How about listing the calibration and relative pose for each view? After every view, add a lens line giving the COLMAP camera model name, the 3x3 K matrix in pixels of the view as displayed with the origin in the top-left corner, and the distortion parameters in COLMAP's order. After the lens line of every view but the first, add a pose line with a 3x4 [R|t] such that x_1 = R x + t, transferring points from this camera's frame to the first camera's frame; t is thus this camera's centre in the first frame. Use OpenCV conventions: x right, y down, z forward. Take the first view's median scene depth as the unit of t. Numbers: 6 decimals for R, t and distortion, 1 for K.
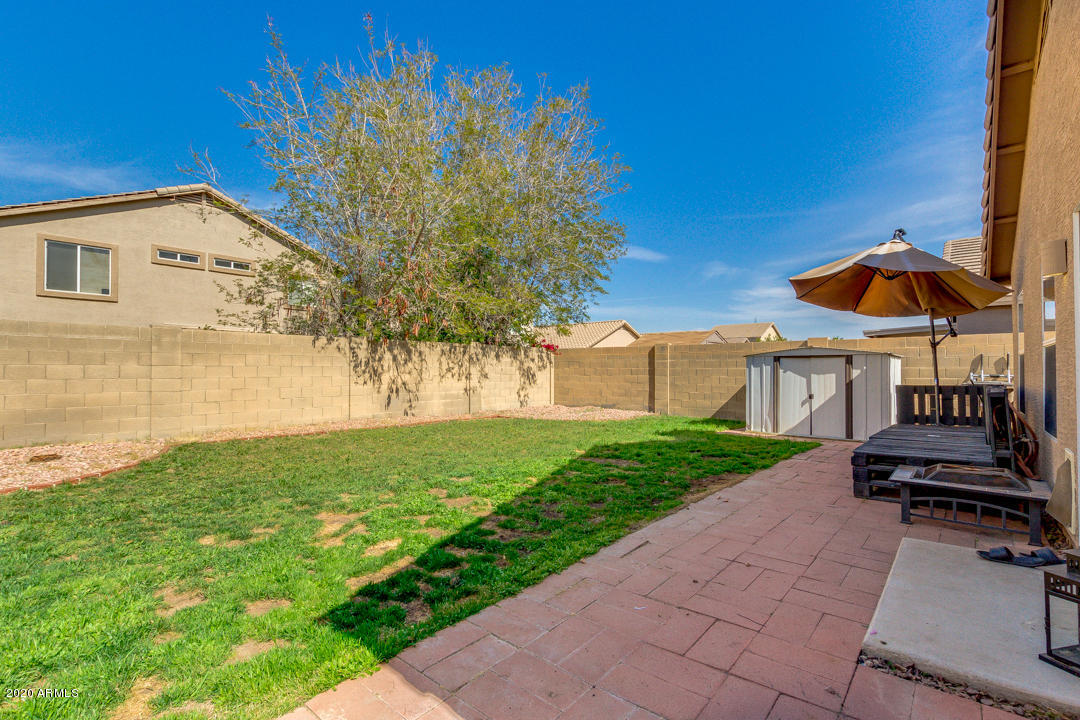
lens RADIAL K [[498.1, 0, 543.5], [0, 498.1, 364.3], [0, 0, 1]] dist [0.011945, -0.003386]
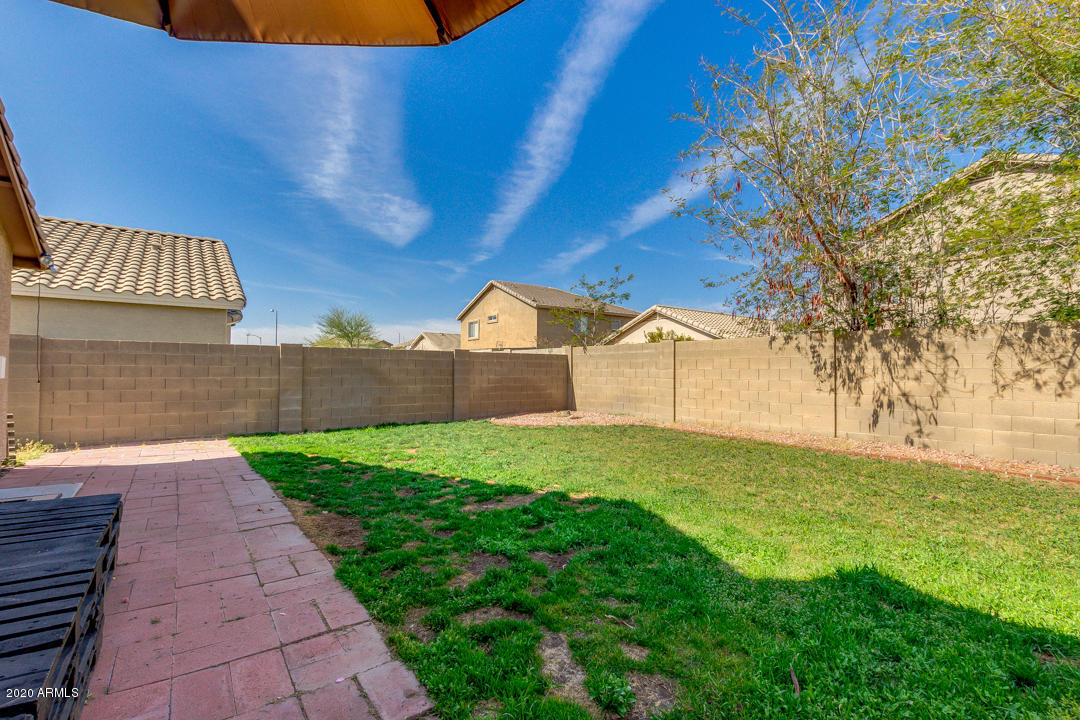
lens RADIAL K [[498.1, 0, 538.3], [0, 498.1, 359.6], [0, 0, 1]] dist [0.011945, -0.003386]
pose [[-0.230788, -0.023379, -0.972723, 0.477678], [0.006742, 0.999649, -0.025626, 0.006376], [0.972981, -0.012472, -0.230549, 0.702028]]
